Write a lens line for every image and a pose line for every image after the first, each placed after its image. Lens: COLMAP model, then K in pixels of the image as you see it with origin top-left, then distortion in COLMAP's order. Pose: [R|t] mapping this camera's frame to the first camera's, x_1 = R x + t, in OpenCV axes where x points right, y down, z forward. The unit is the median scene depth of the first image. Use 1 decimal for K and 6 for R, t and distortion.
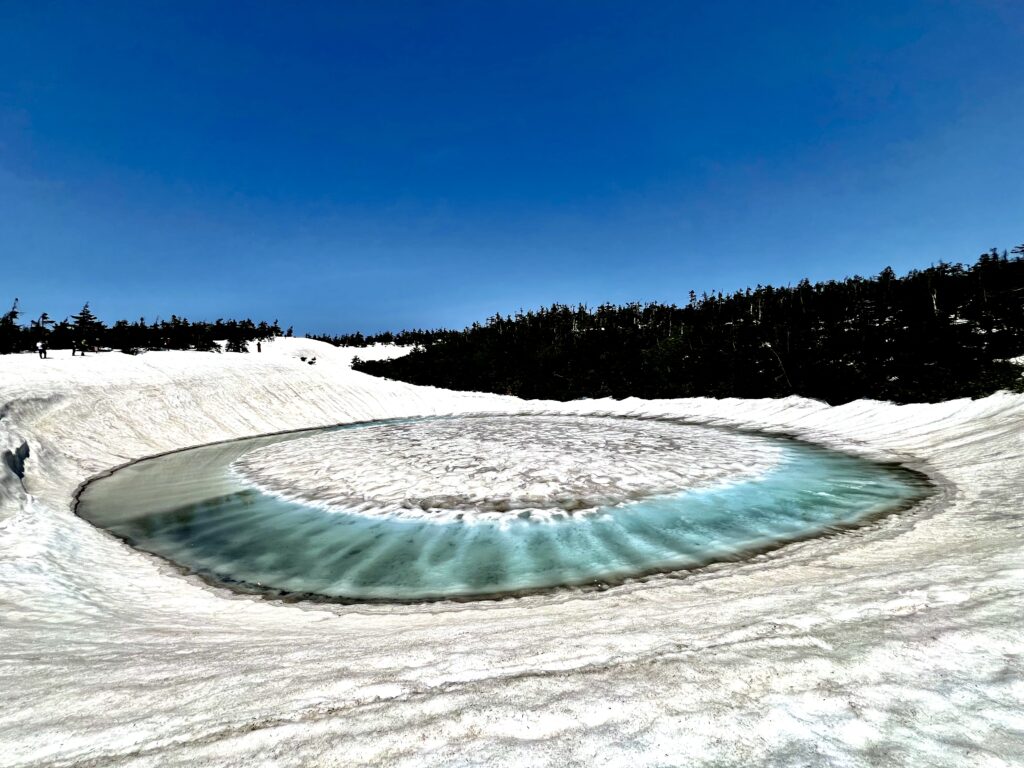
lens RADIAL K [[409.8, 0, 512.0], [0, 409.8, 384.0], [0, 0, 1]] dist [-0.001257, -0.000159]
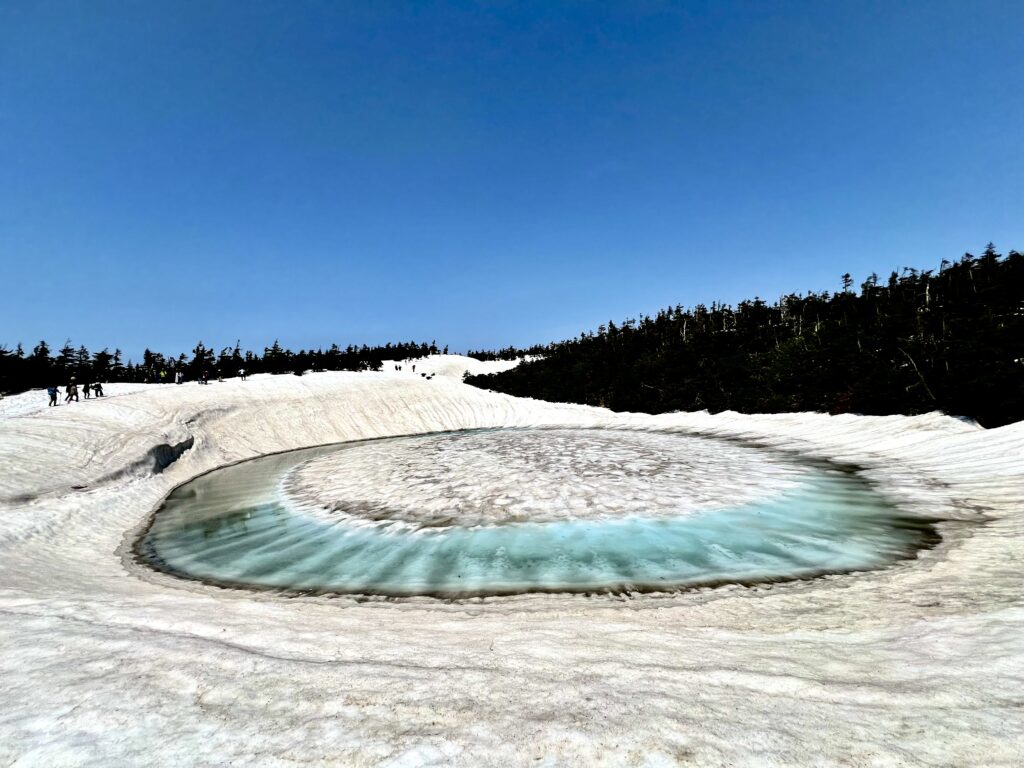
lens RADIAL K [[409.8, 0, 512.0], [0, 409.8, 384.0], [0, 0, 1]] dist [-0.001257, -0.000159]
pose [[0.915186, -0.016258, -0.402704, 0.233839], [0.007244, 0.999688, -0.023897, -0.006738], [0.402967, 0.018952, 0.915018, 0.044026]]
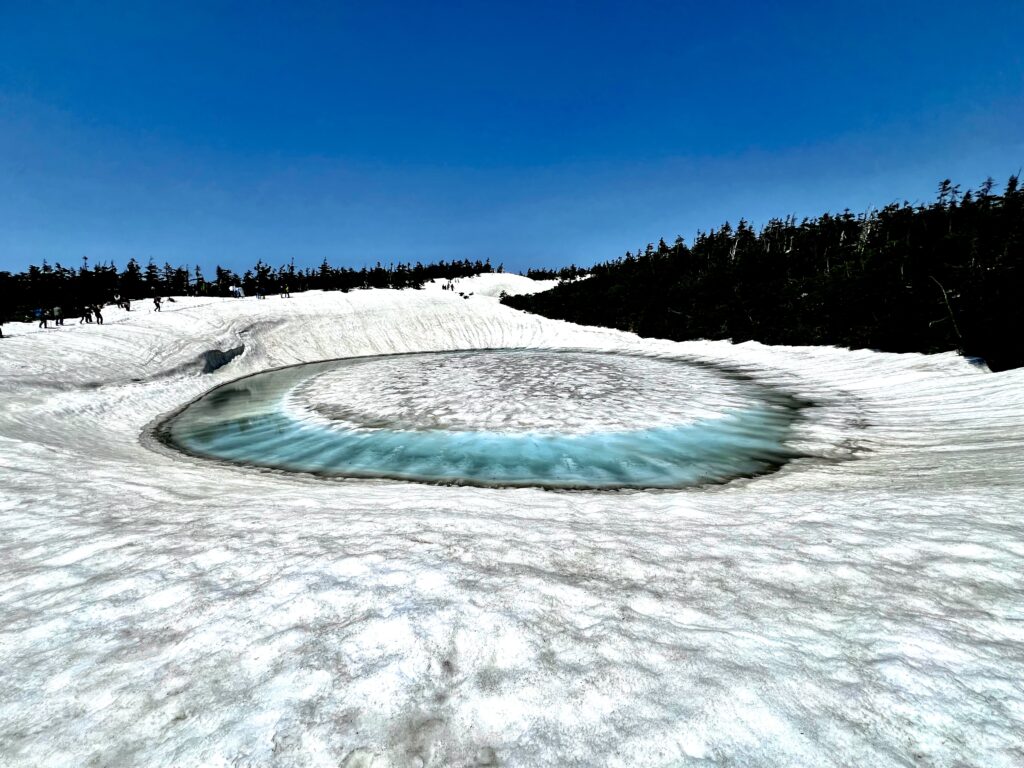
lens RADIAL K [[409.8, 0, 512.0], [0, 409.8, 384.0], [0, 0, 1]] dist [-0.001257, -0.000159]
pose [[0.833043, 0.112070, -0.541738, 0.358990], [-0.021800, 0.985155, 0.170277, -0.011593], [0.552779, -0.130038, 0.823120, 0.076914]]
